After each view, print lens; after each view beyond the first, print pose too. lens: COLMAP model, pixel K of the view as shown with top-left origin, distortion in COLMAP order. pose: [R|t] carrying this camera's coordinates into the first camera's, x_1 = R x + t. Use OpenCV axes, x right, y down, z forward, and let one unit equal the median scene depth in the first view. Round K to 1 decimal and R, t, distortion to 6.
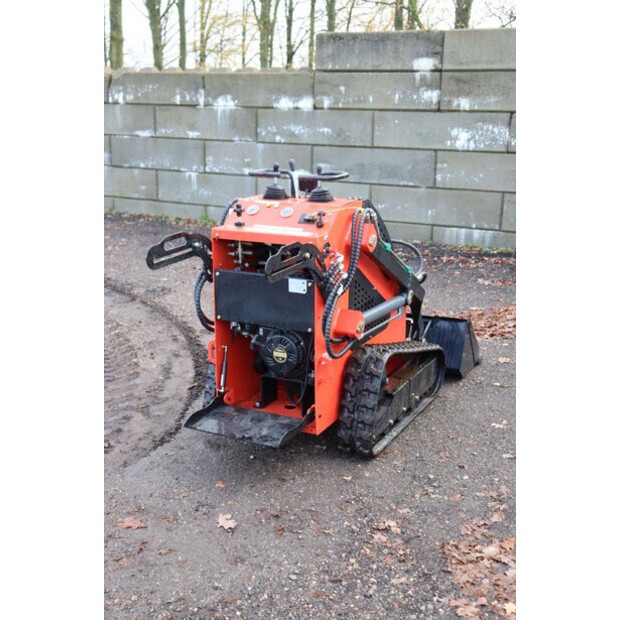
lens RADIAL K [[812.0, 0, 307.8], [0, 812.0, 312.0], [0, 0, 1]] dist [0.056706, 0.000000]
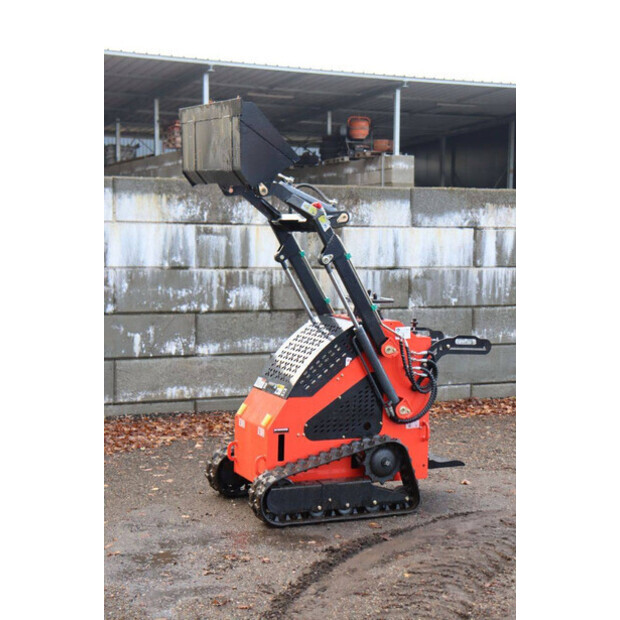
lens RADIAL K [[1053.4, 0, 306.0], [0, 1053.4, 304.4], [0, 0, 1]] dist [0.190889, 0.000000]
pose [[-0.790752, -0.056735, 0.609502, -0.683166], [0.137926, 0.953578, 0.267704, -0.436371], [-0.596396, 0.295754, -0.746218, 1.597447]]
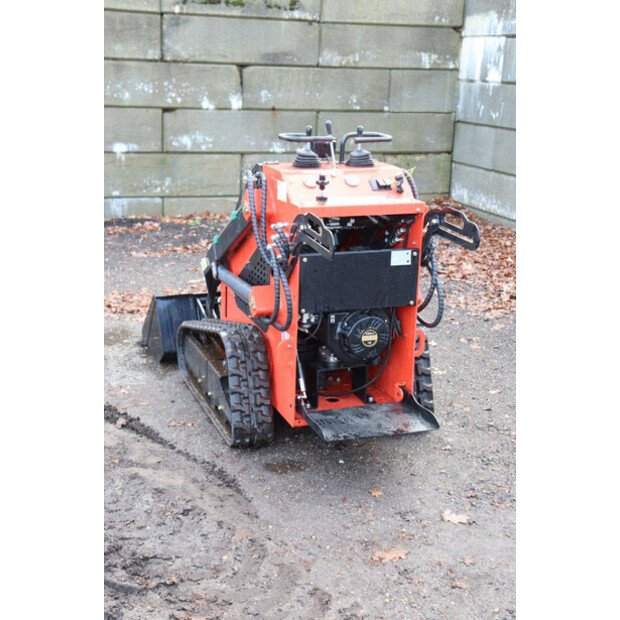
lens RADIAL K [[953.7, 0, 306.3], [0, 953.7, 307.3], [0, 0, 1]] dist [0.166240, 0.000000]
pose [[0.679623, -0.177135, 0.711854, -0.539421], [0.164298, 0.982511, 0.087625, -0.055524], [-0.714926, 0.057405, 0.696840, 0.199461]]
